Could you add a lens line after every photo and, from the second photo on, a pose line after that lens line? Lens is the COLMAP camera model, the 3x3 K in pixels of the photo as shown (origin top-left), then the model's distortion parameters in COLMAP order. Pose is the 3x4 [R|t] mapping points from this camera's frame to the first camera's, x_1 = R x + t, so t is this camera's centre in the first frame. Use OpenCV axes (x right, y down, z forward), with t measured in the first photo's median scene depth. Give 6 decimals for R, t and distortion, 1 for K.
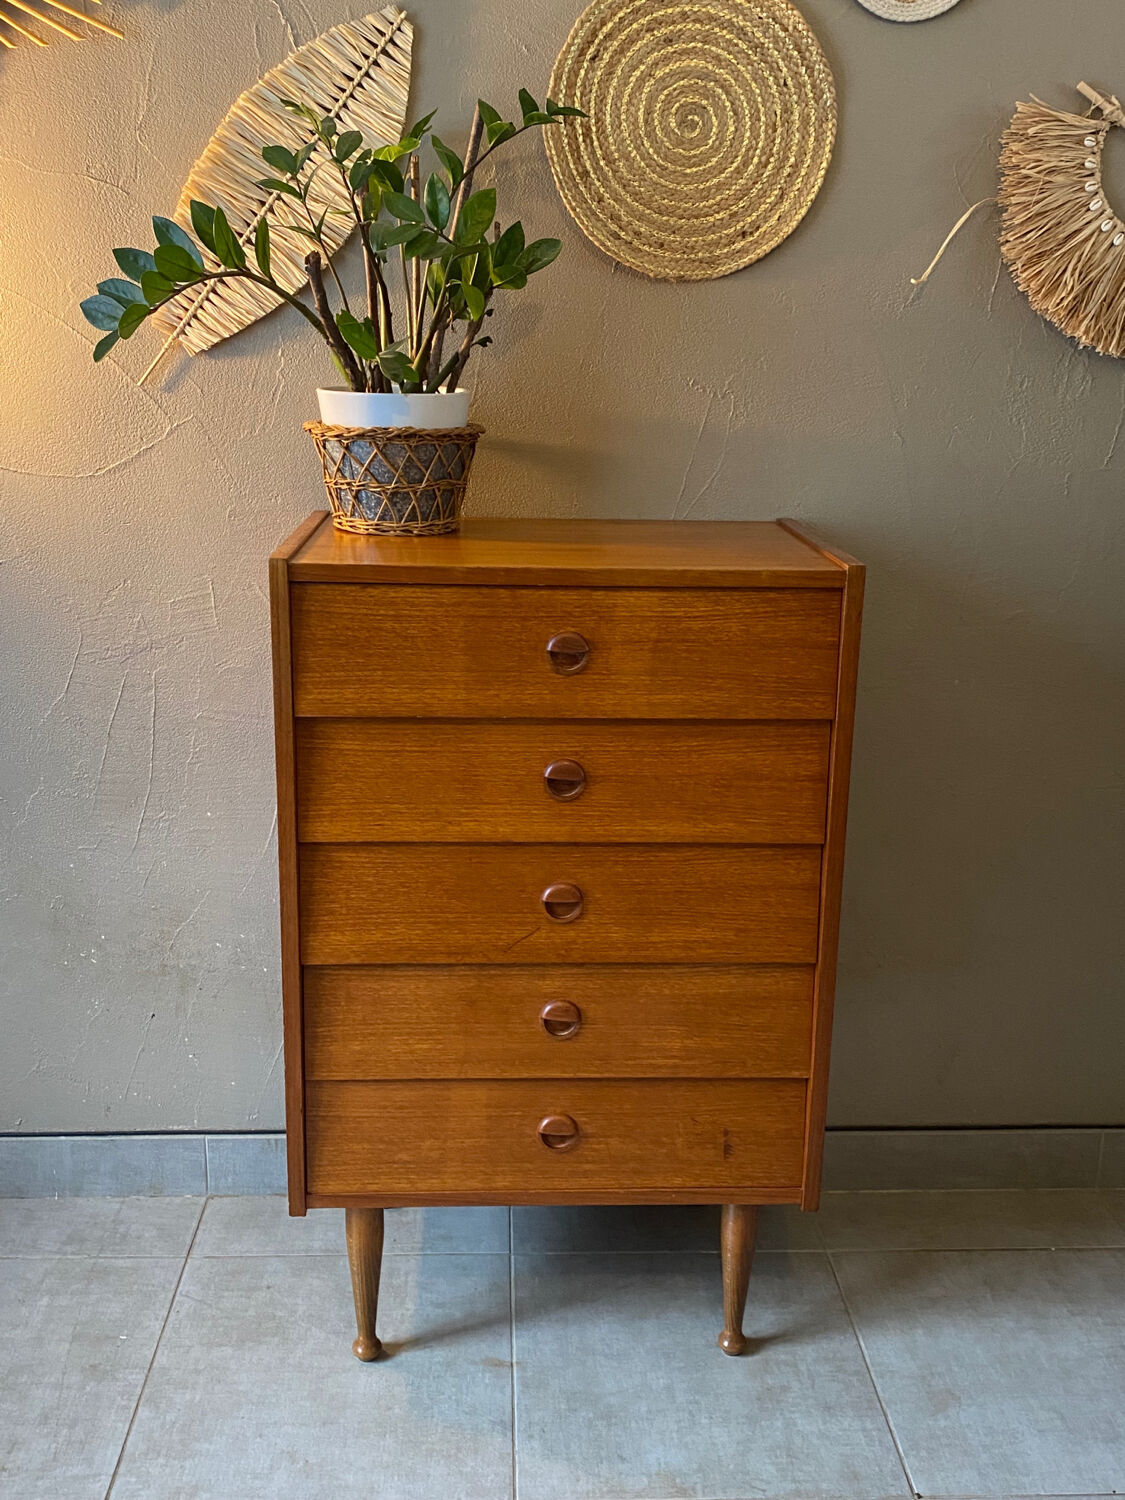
lens RADIAL K [[1432.9, 0, 566.0], [0, 1432.9, 722.0], [0, 0, 1]] dist [0.124709, -0.342805]
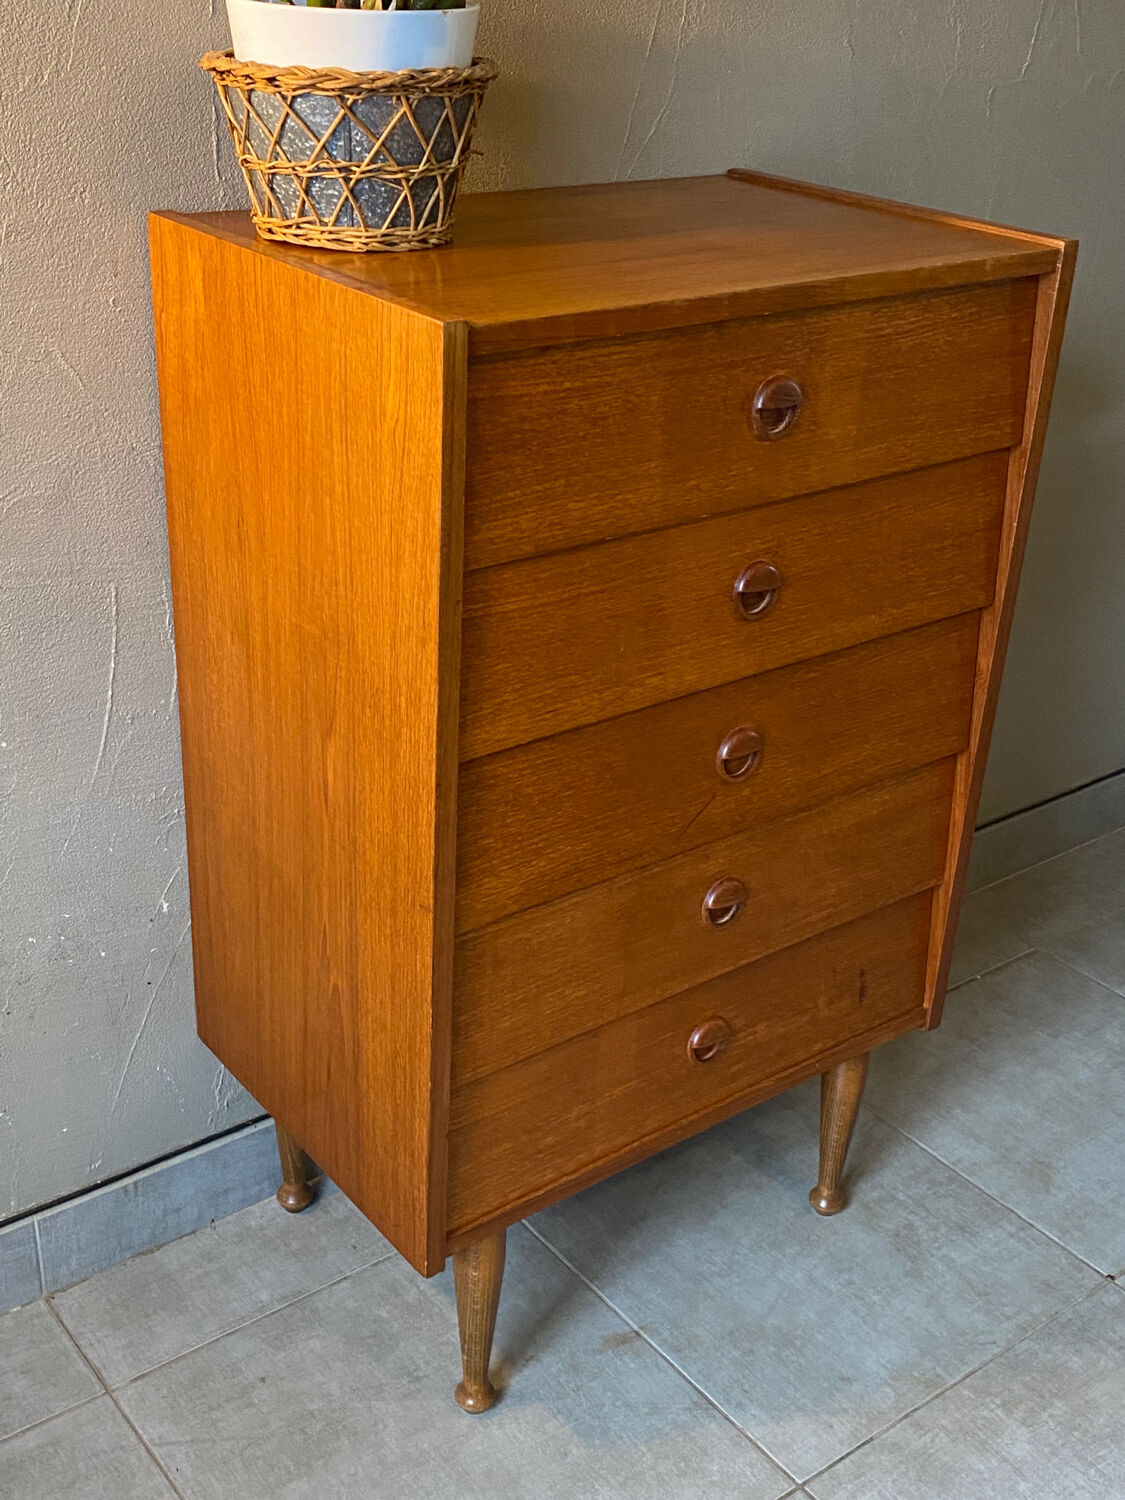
lens RADIAL K [[1738.1, 0, 554.4], [0, 1738.1, 756.7], [0, 0, 1]] dist [0.109549, -0.320785]
pose [[0.820654, -0.243364, 0.517011, -0.530193], [0.124694, 0.959239, 0.253599, -0.107254], [-0.557654, -0.143649, 0.817549, 0.326030]]
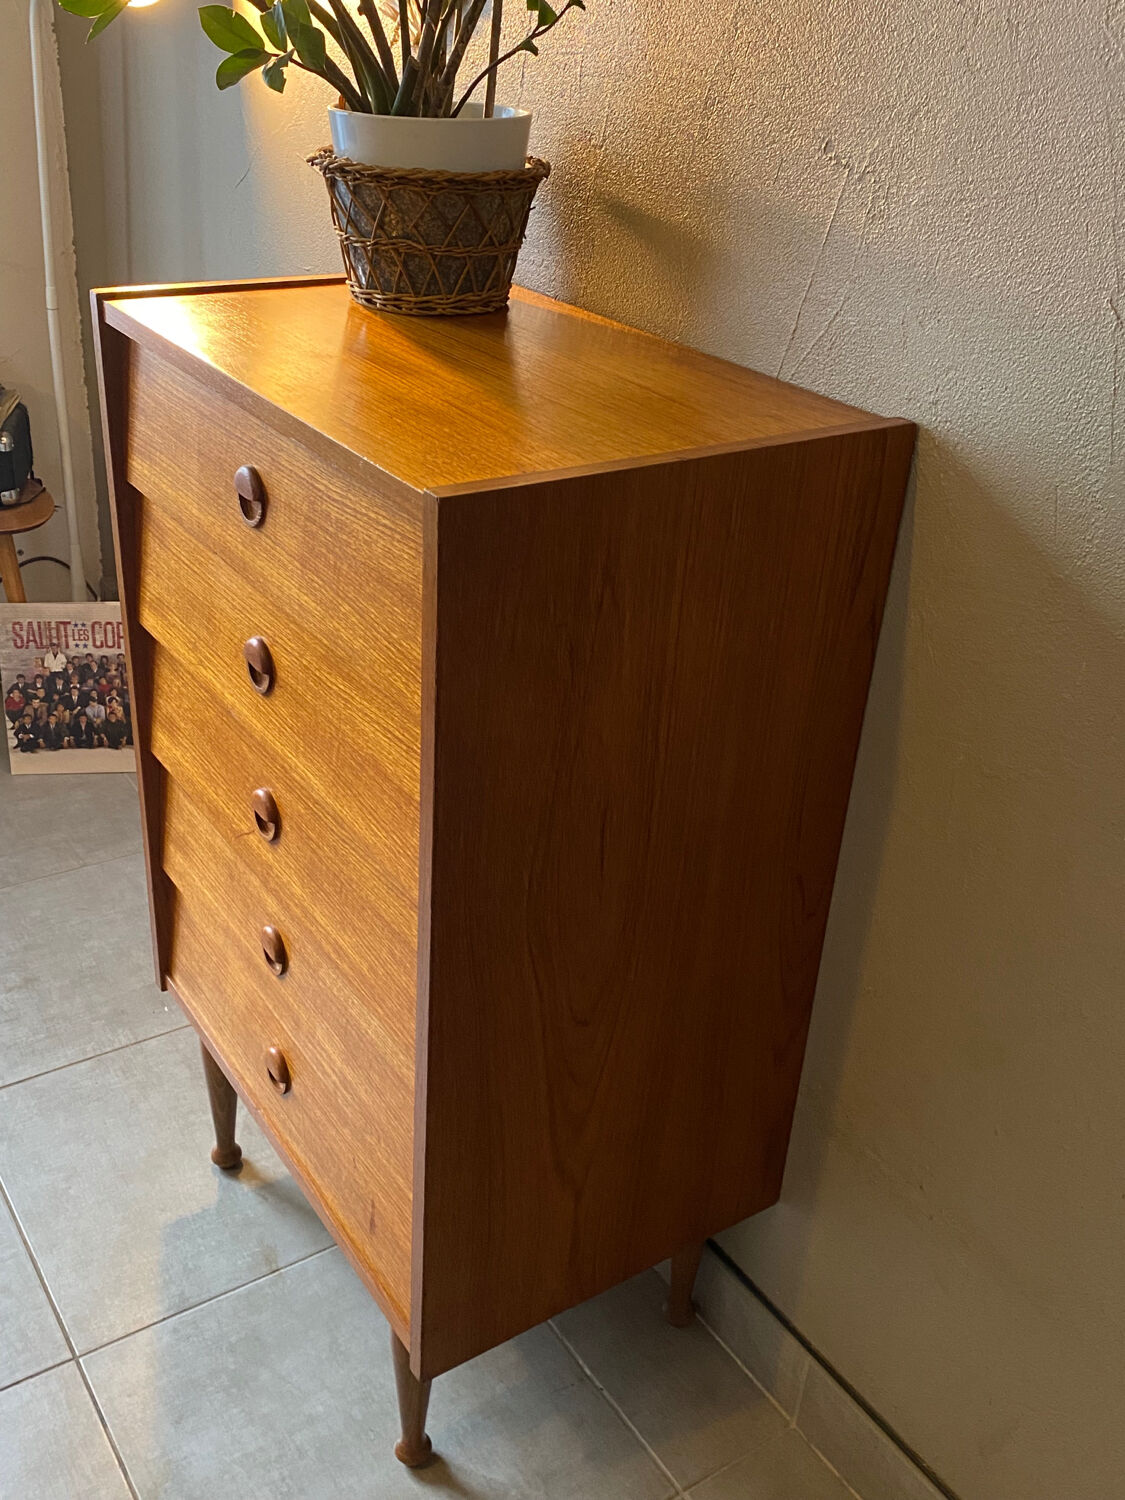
lens RADIAL K [[1447.8, 0, 557.8], [0, 1447.8, 750.8], [0, 0, 1]] dist [0.012732, -0.015503]
pose [[0.512097, 0.413625, -0.752776, 0.645305], [-0.269902, 0.909511, 0.316137, -0.193157], [0.815420, 0.041283, 0.577396, 0.667931]]
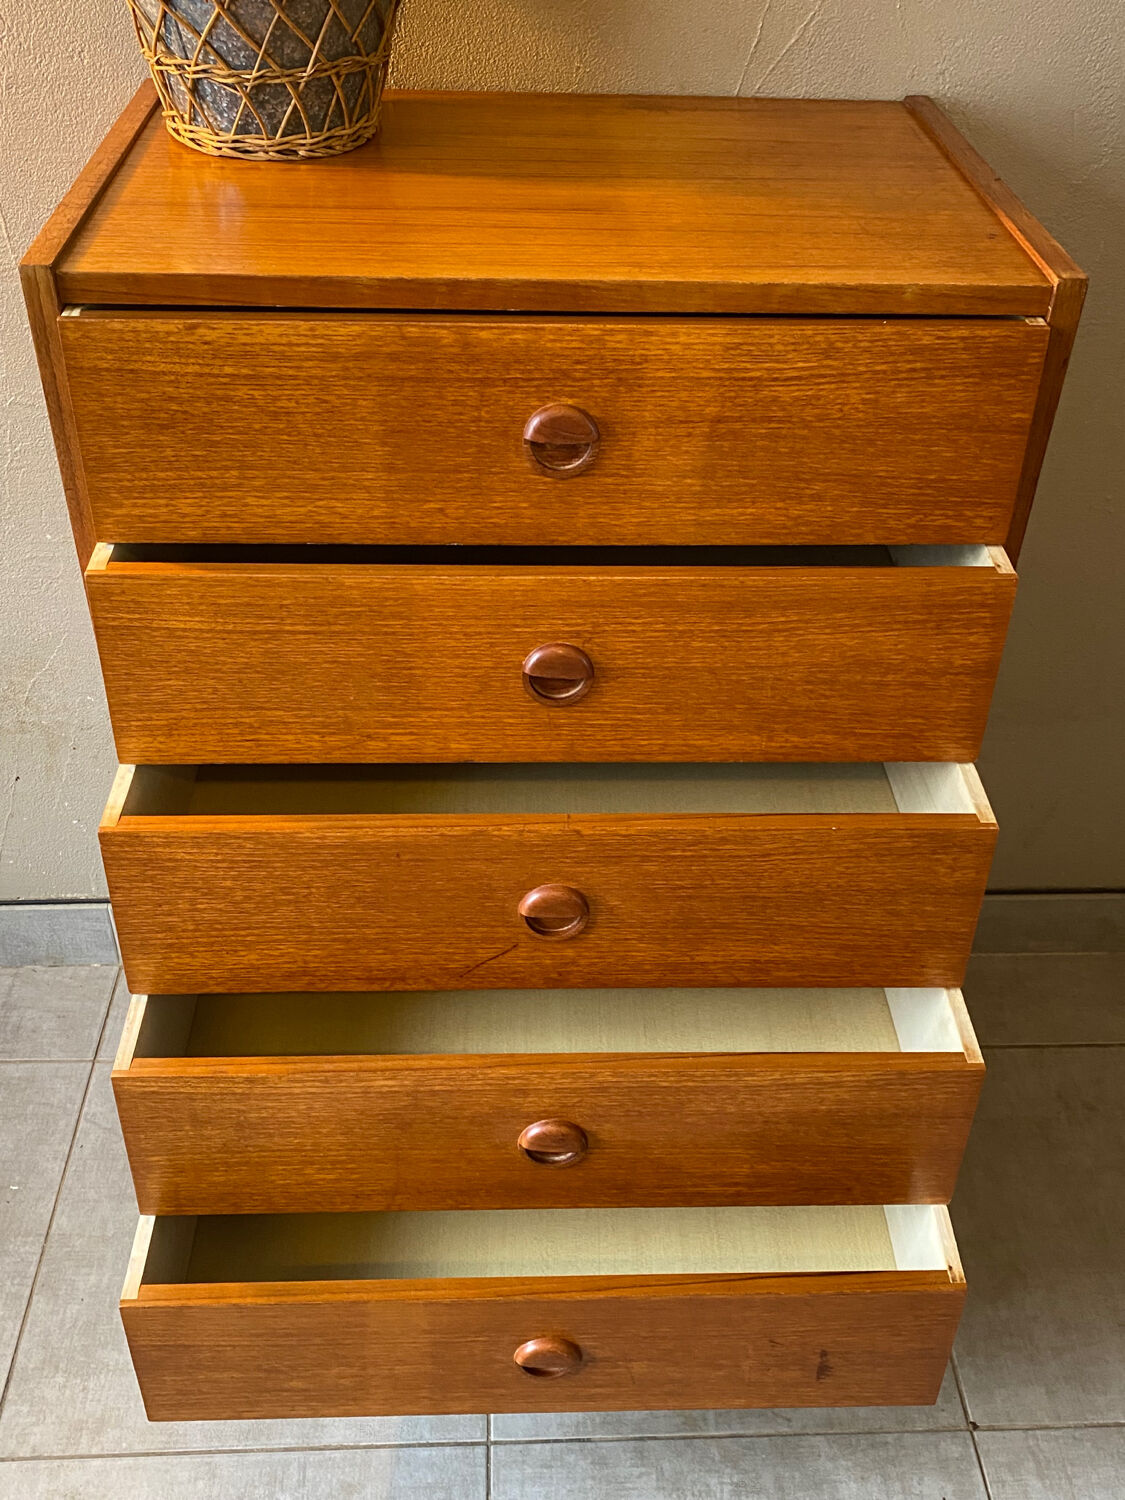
lens RADIAL K [[1406.1, 0, 578.3], [0, 1406.1, 718.2], [0, 0, 1]] dist [0.109104, -0.275881]
pose [[0.999886, 0.009071, 0.012059, 0.001927], [-0.013018, 0.922681, 0.385345, -0.154300], [-0.007631, -0.385458, 0.922694, 0.408709]]
